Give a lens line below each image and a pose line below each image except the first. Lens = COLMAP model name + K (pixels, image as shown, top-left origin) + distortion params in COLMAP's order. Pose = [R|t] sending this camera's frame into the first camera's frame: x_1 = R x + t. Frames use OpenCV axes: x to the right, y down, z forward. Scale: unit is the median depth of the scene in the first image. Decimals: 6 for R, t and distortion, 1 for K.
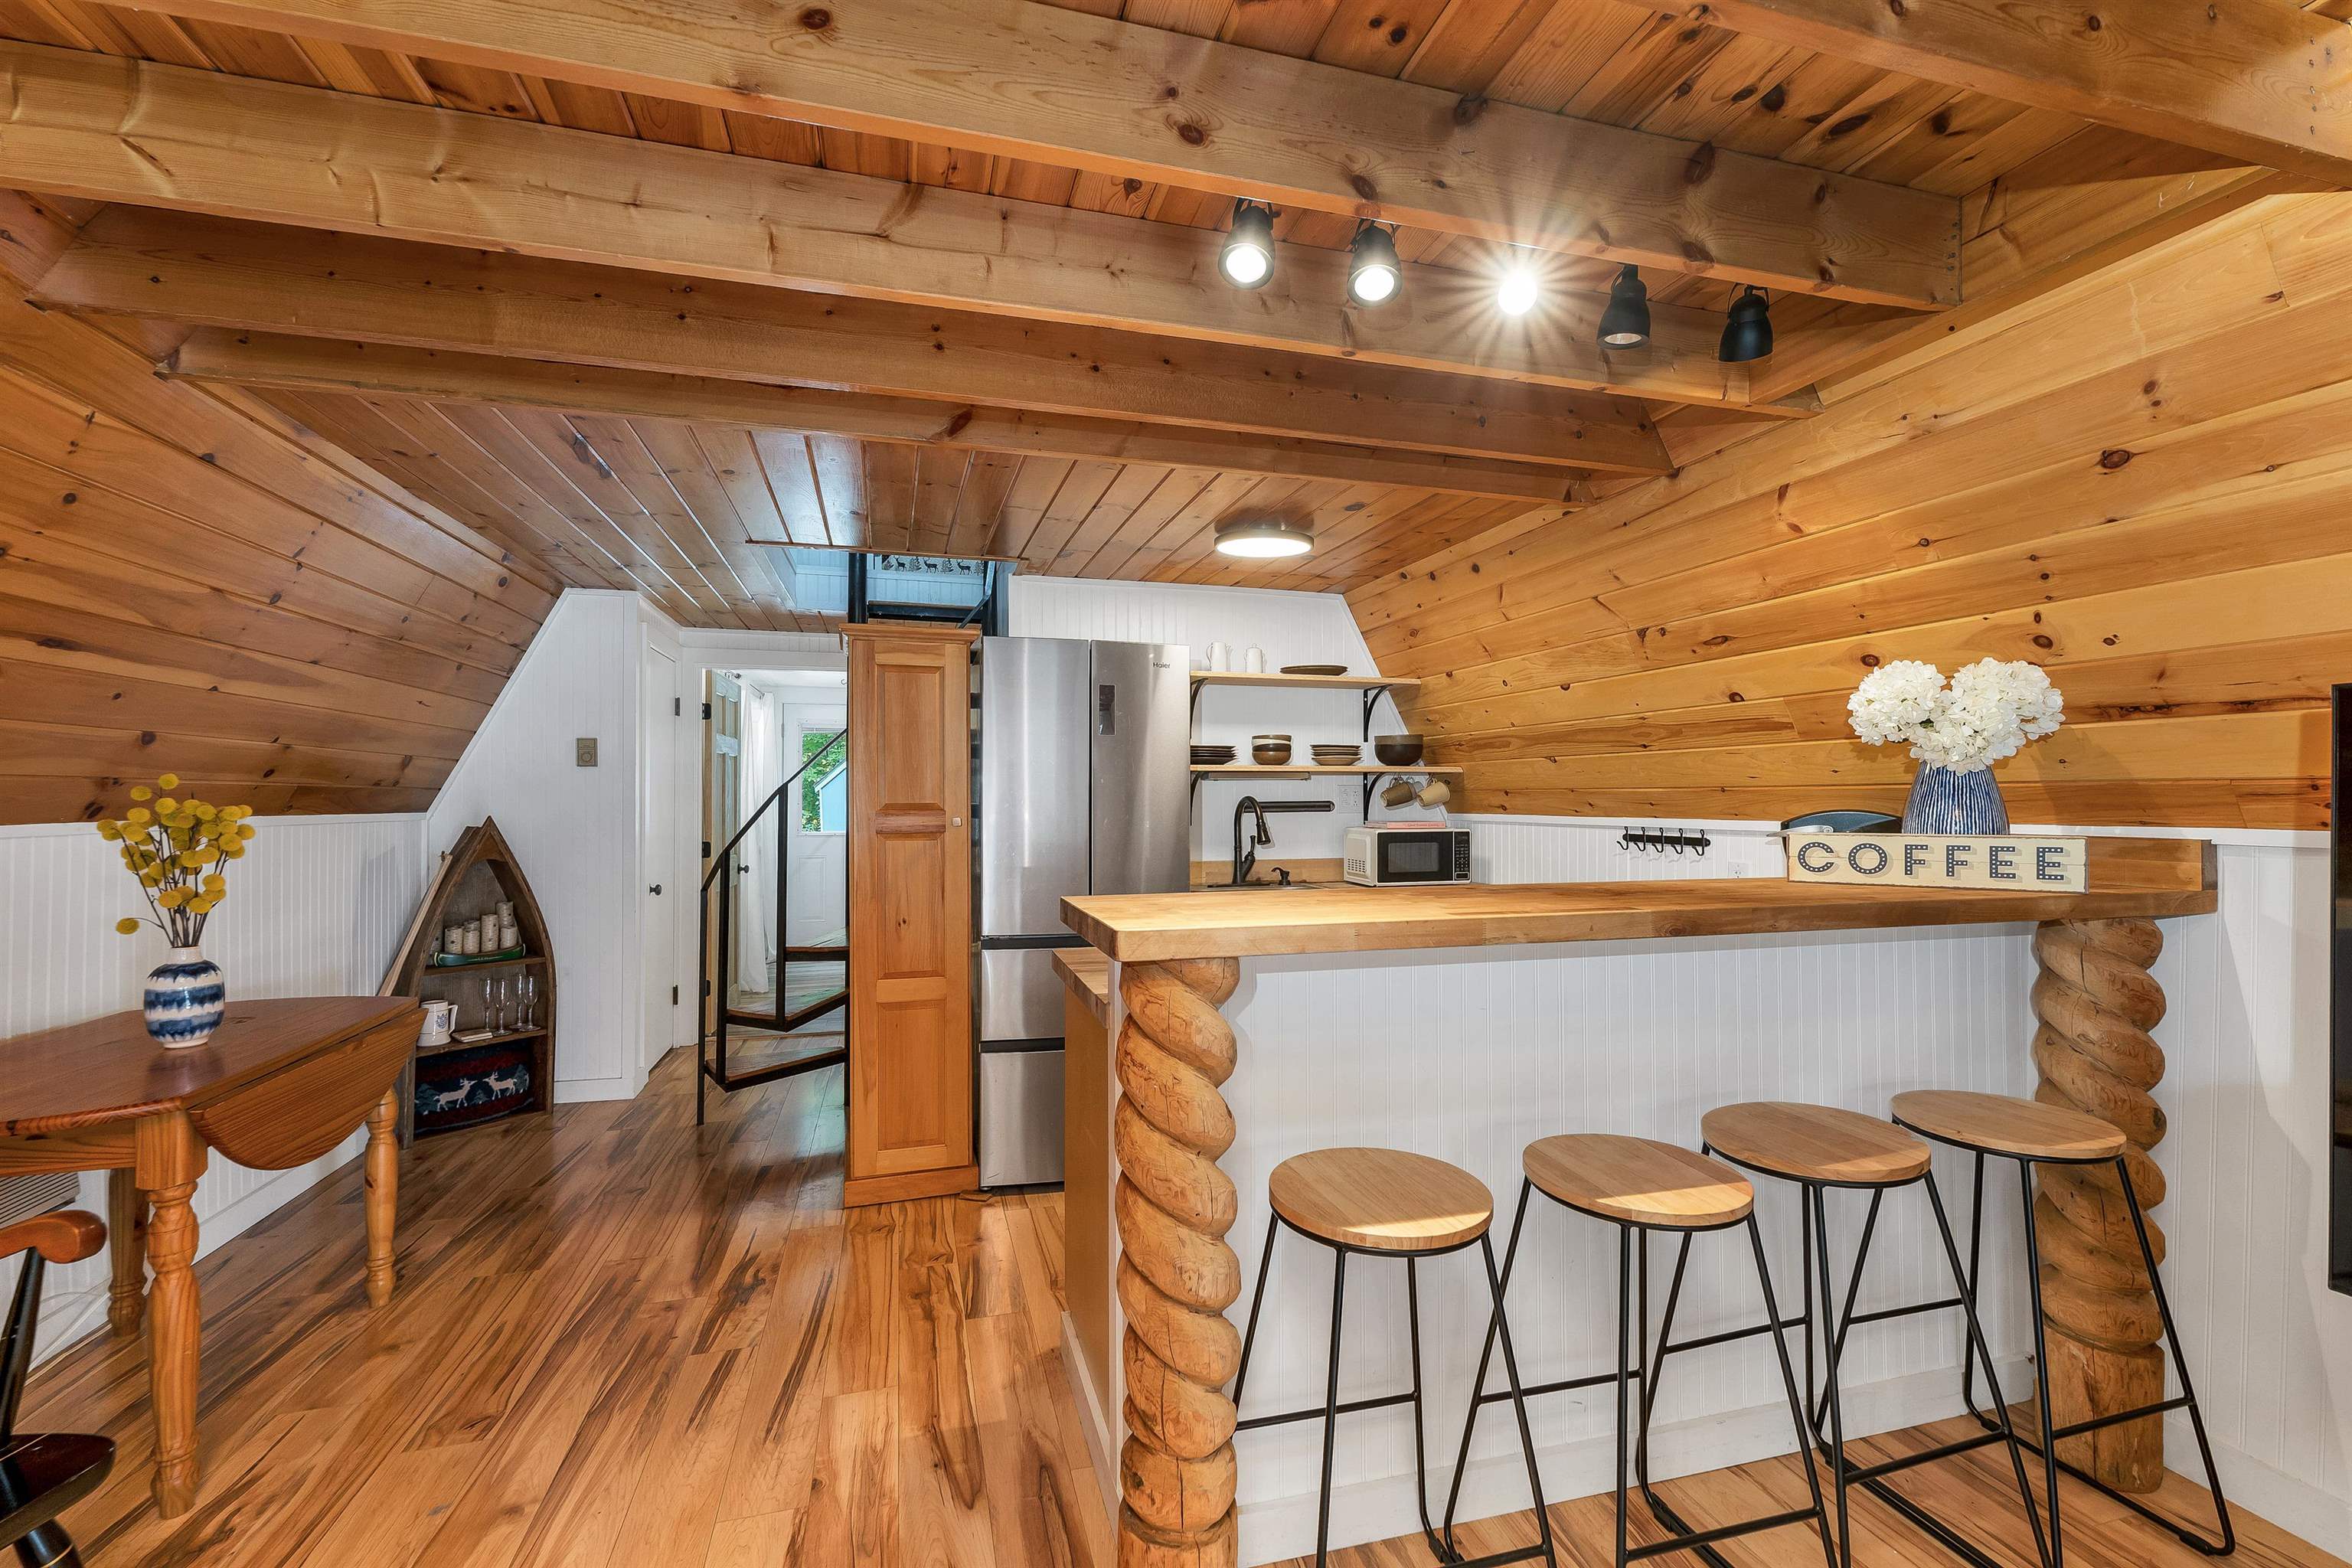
lens RADIAL K [[984.7, 0, 1165.4], [0, 984.7, 791.2], [0, 0, 1]] dist [0.002935, 0.000081]
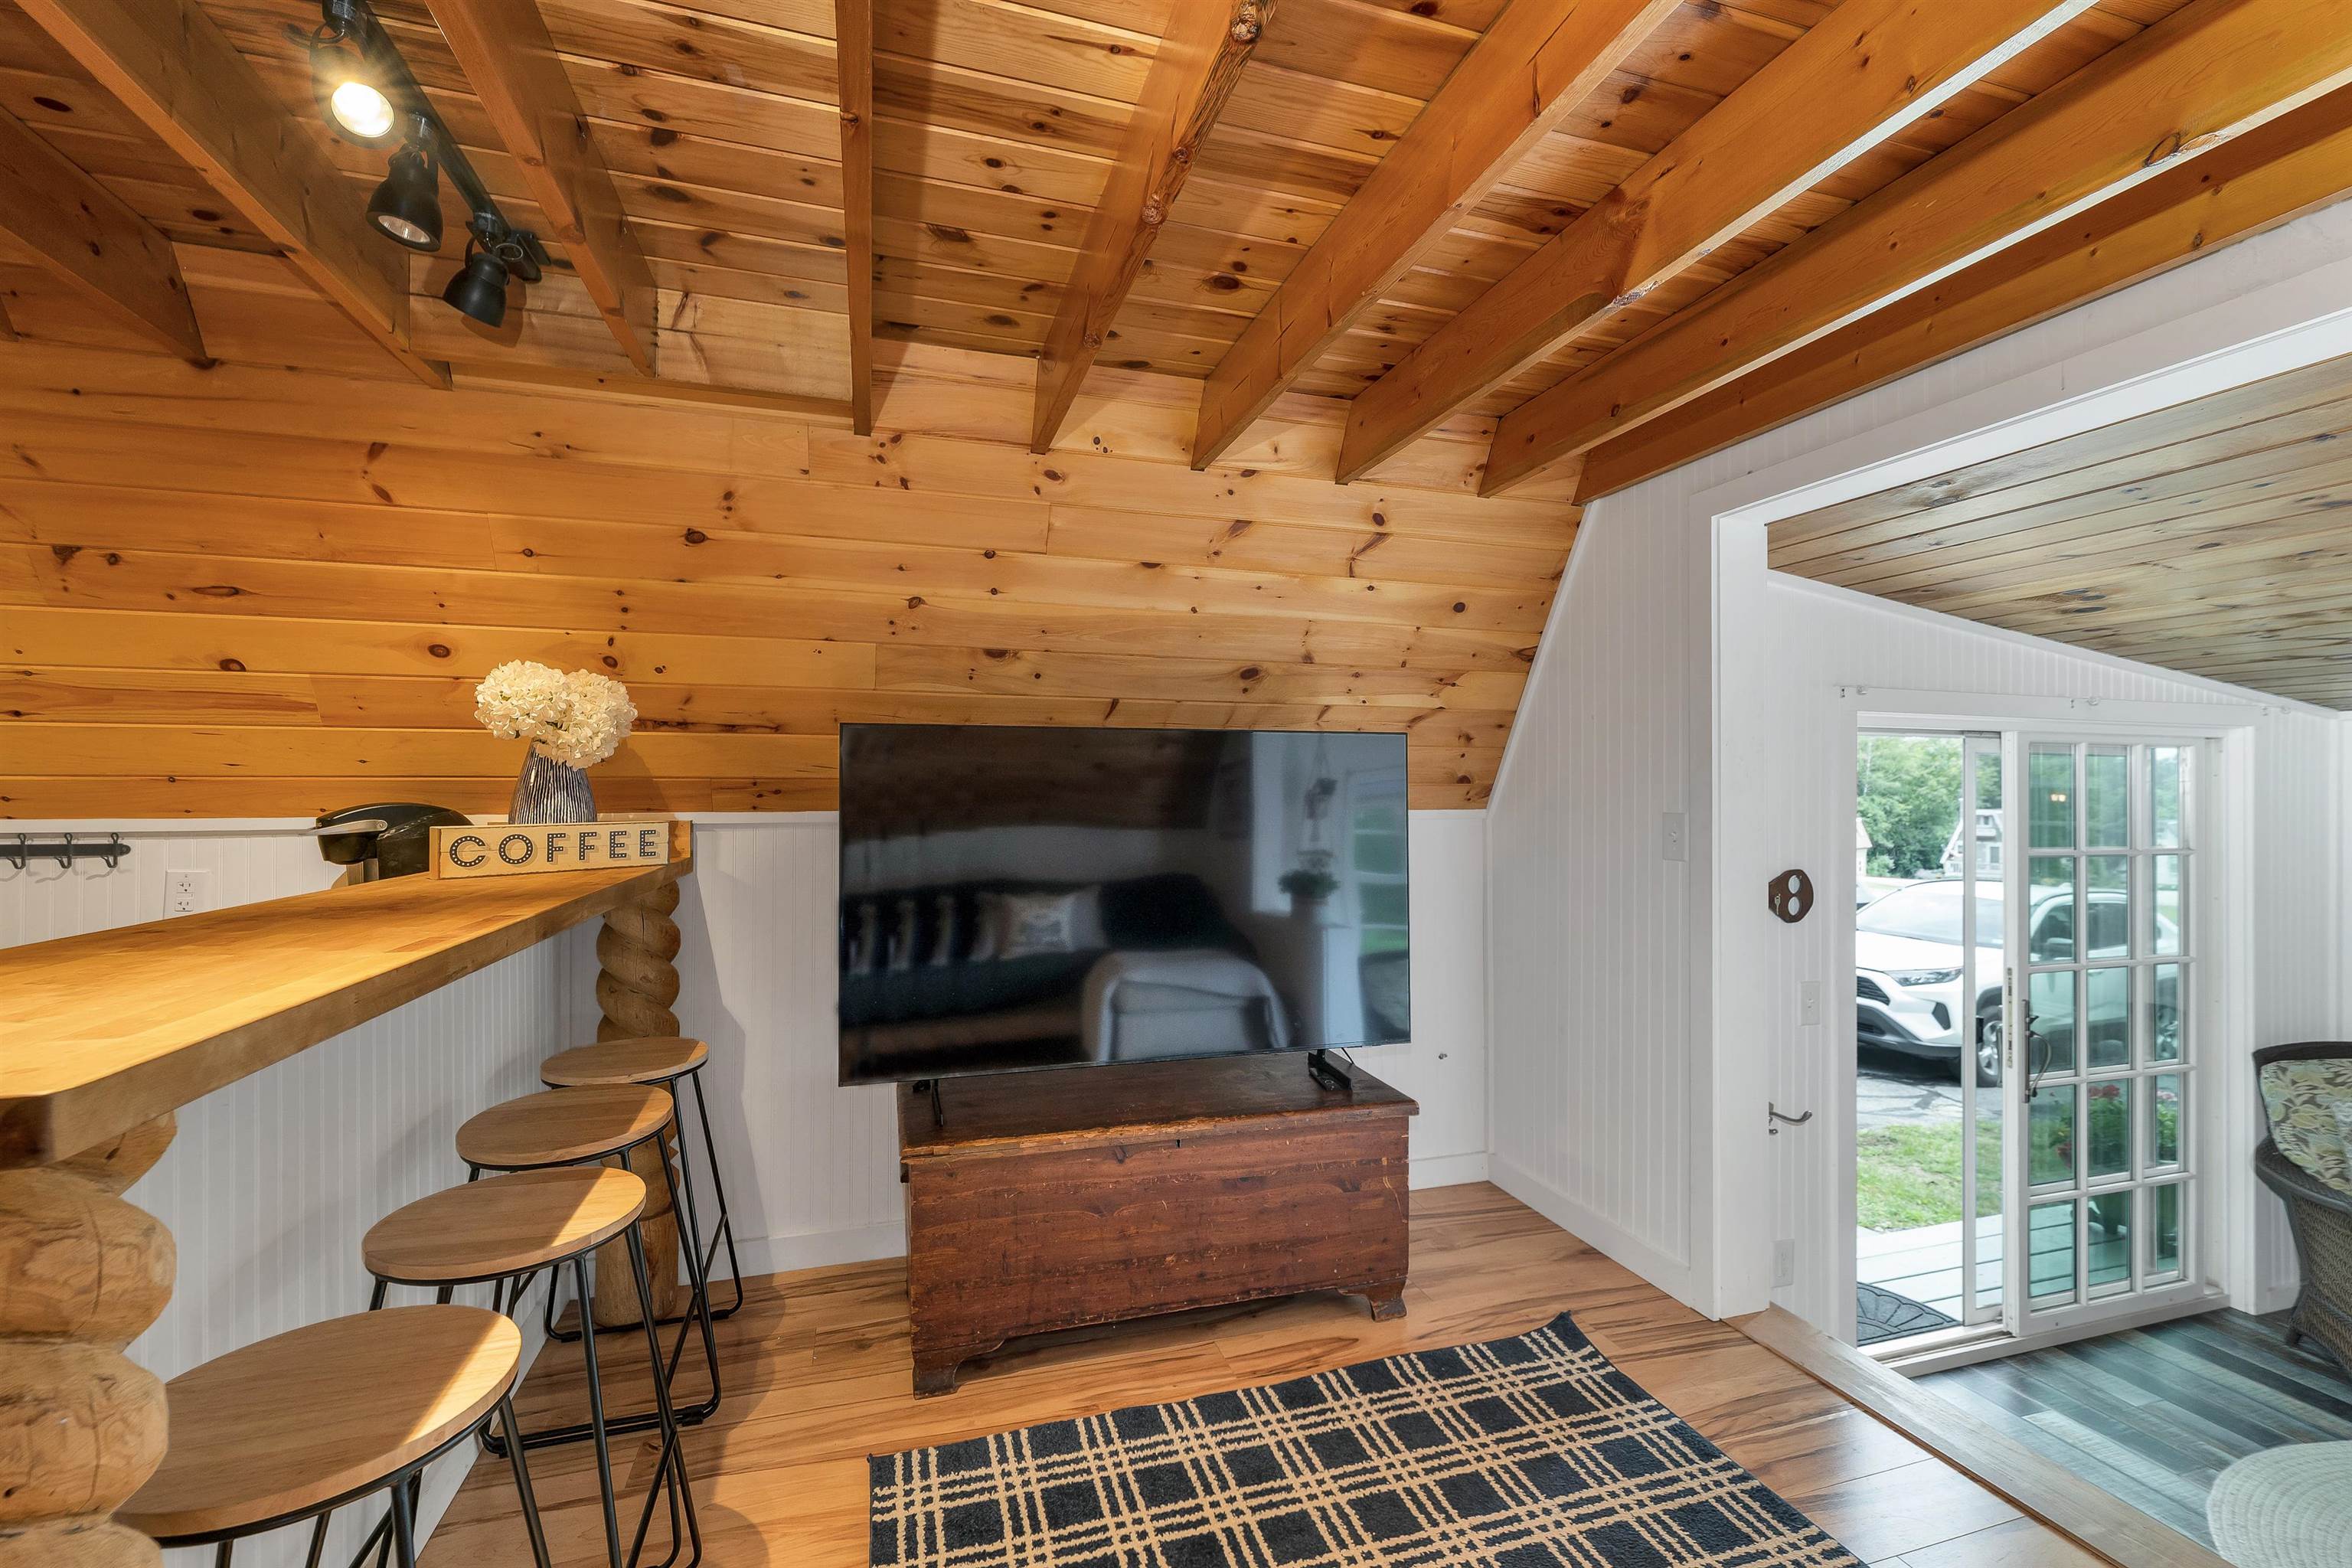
lens RADIAL K [[984.7, 0, 1168.2], [0, 984.7, 789.6], [0, 0, 1]] dist [0.002935, 0.000081]
pose [[-0.036631, 0.002235, 0.999326, -0.349890], [-0.008439, 0.999961, -0.002545, 0.002967], [-0.999293, -0.008527, -0.036611, 0.364114]]
